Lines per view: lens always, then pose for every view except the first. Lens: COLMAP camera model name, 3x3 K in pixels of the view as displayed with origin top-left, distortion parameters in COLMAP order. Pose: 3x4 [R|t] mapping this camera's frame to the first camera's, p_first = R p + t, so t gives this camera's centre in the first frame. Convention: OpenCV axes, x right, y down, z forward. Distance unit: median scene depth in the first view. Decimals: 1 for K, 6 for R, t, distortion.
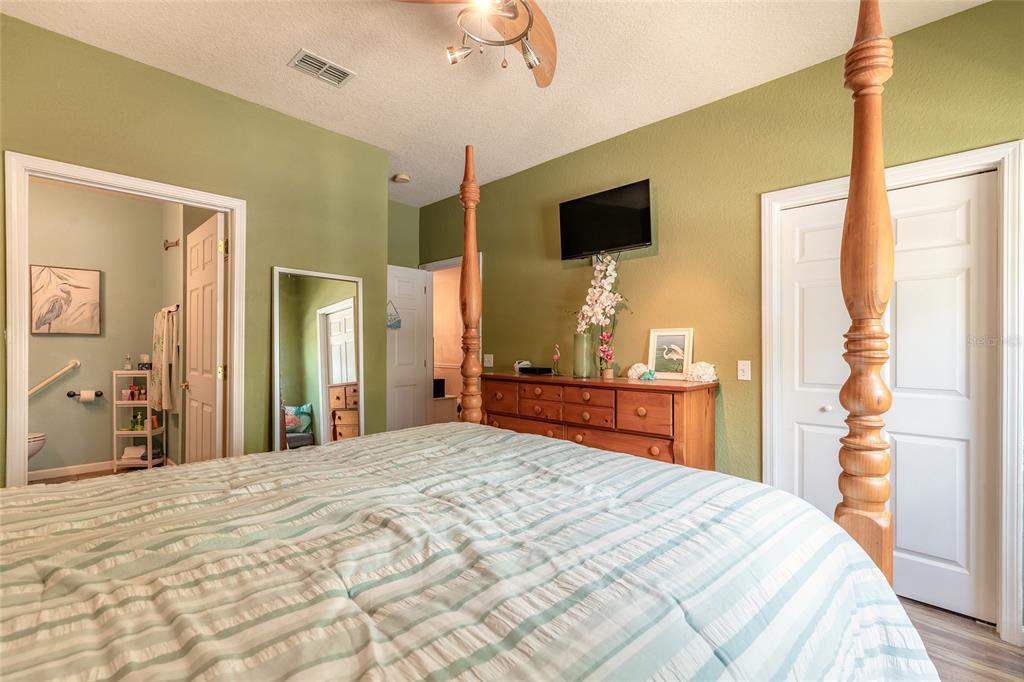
lens RADIAL K [[462.1, 0, 509.6], [0, 462.1, 344.9], [0, 0, 1]] dist [0.006061, -0.001680]
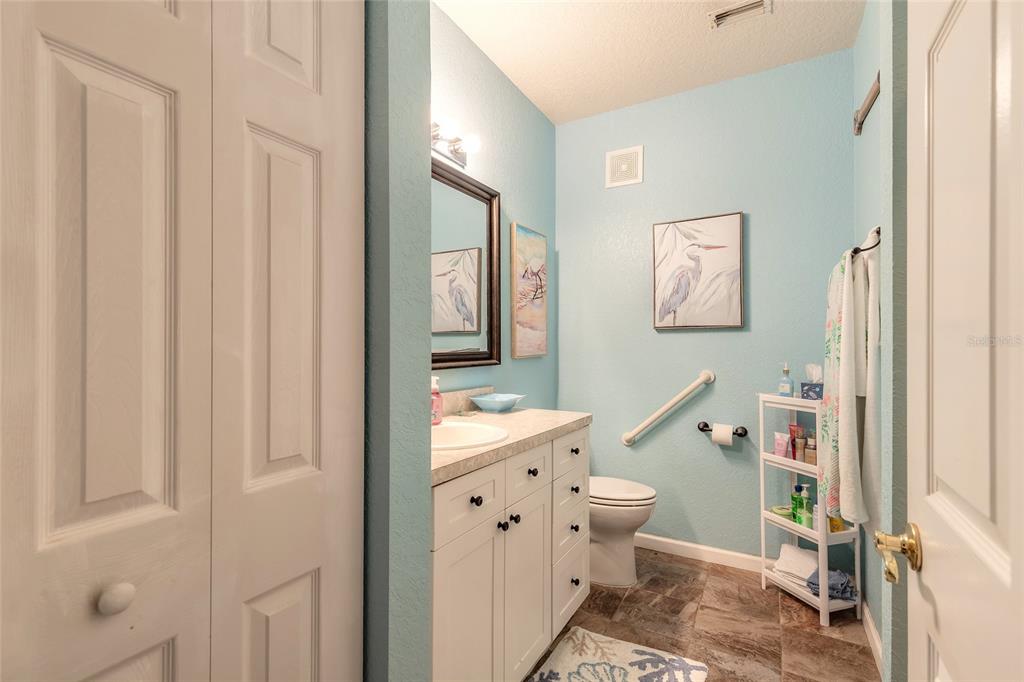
lens RADIAL K [[462.1, 0, 509.6], [0, 462.1, 342.4], [0, 0, 1]] dist [0.006061, -0.001680]
pose [[0.247871, -0.009918, -0.968742, -0.413098], [0.001093, 0.999950, -0.009958, 0.002061], [0.968792, 0.001409, 0.247869, 0.592553]]
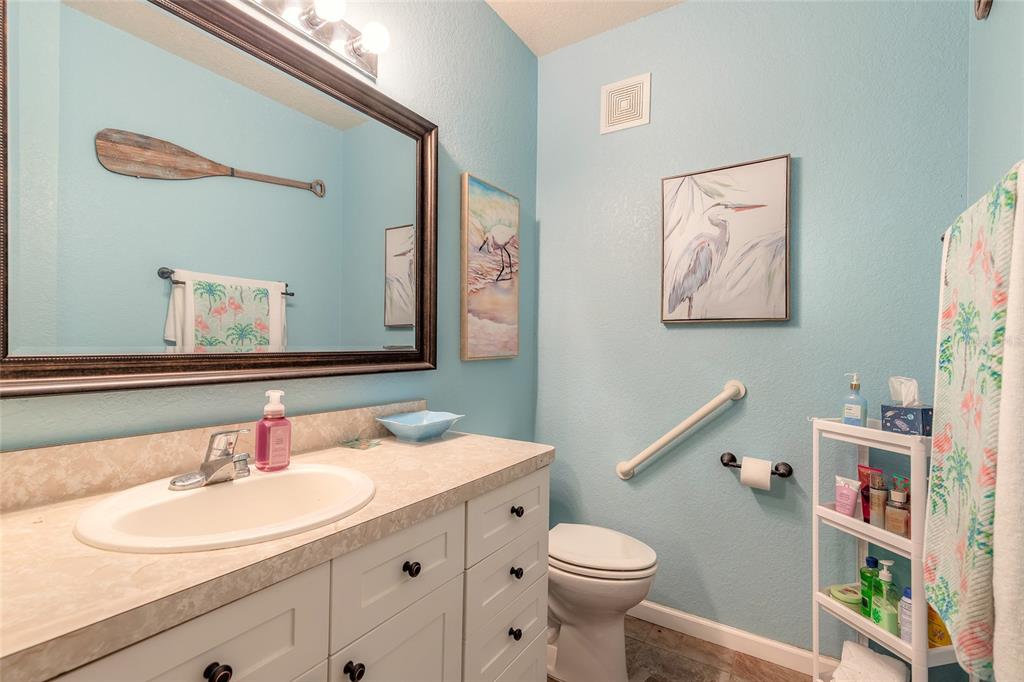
lens RADIAL K [[462.1, 0, 511.8], [0, 462.1, 342.7], [0, 0, 1]] dist [0.006061, -0.001680]
pose [[0.199879, -0.002885, -0.979816, -0.549658], [-0.012218, 0.999911, -0.005437, 0.001950], [0.979744, 0.013058, 0.199826, 0.698671]]
